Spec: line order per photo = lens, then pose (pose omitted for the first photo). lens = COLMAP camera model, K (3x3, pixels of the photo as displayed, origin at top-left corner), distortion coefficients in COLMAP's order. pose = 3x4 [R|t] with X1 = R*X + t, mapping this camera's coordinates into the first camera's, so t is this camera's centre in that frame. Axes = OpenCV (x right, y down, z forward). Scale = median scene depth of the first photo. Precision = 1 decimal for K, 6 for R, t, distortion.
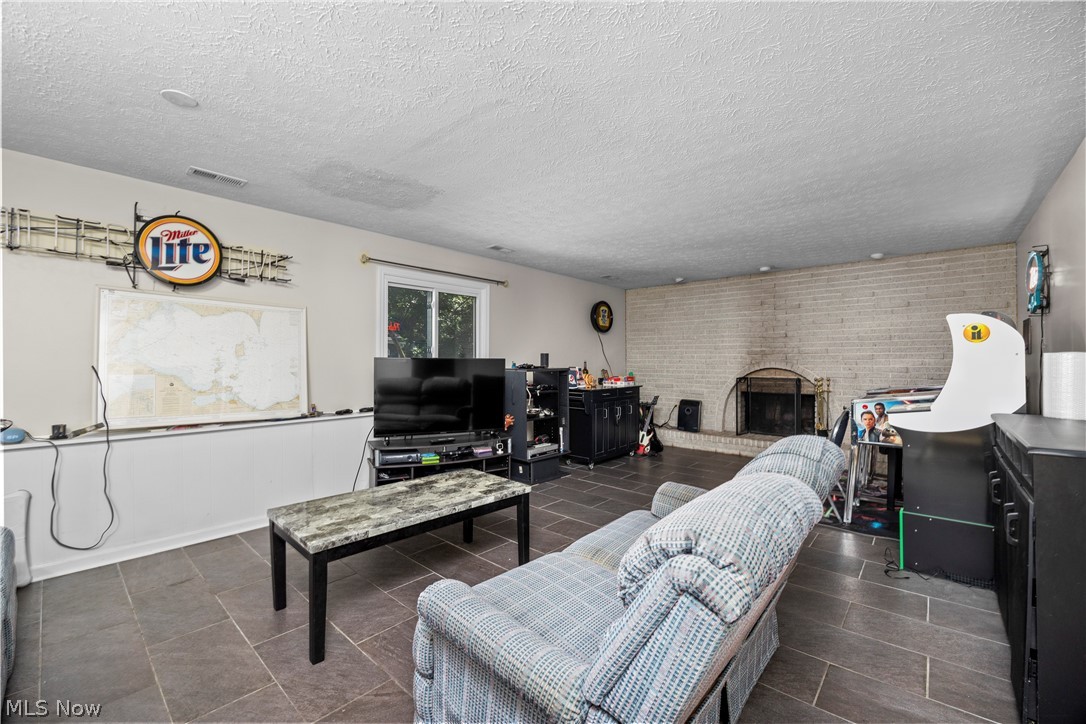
lens RADIAL K [[454.5, 0, 547.0], [0, 454.5, 354.6], [0, 0, 1]] dist [-0.015612, -0.000015]
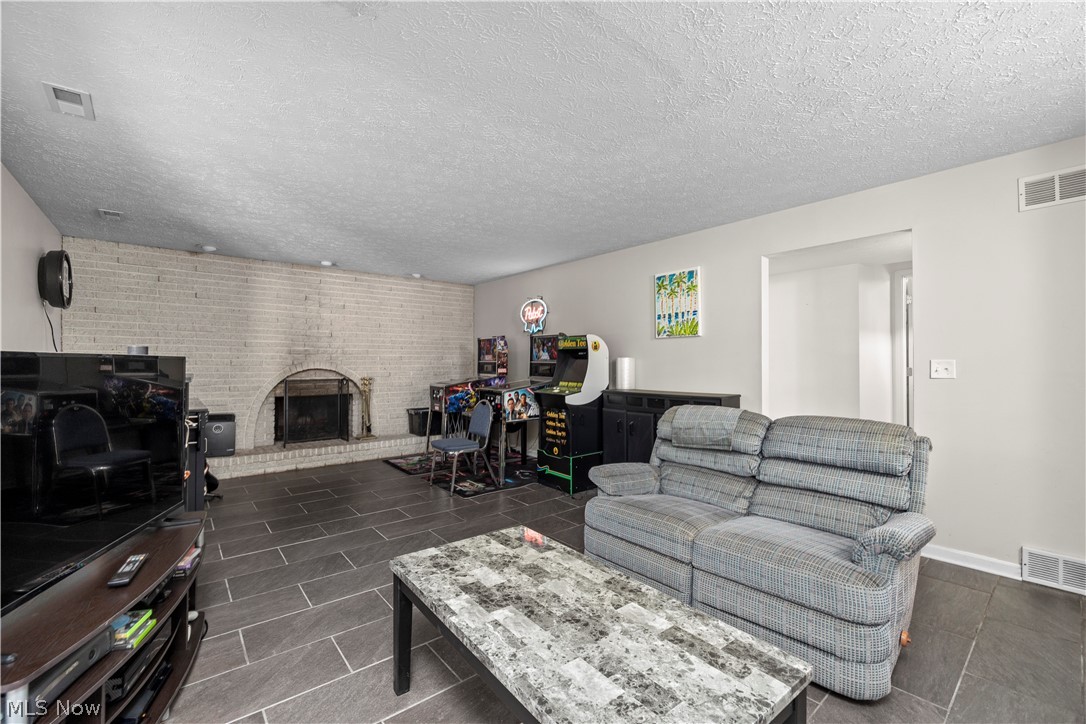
lens RADIAL K [[454.5, 0, 547.0], [0, 454.5, 354.6], [0, 0, 1]] dist [-0.015612, -0.000015]
pose [[0.139999, 0.015664, 0.990028, -0.543096], [-0.014843, 0.999796, -0.013719, 0.008461], [-0.990040, -0.012774, 0.140203, 0.587768]]
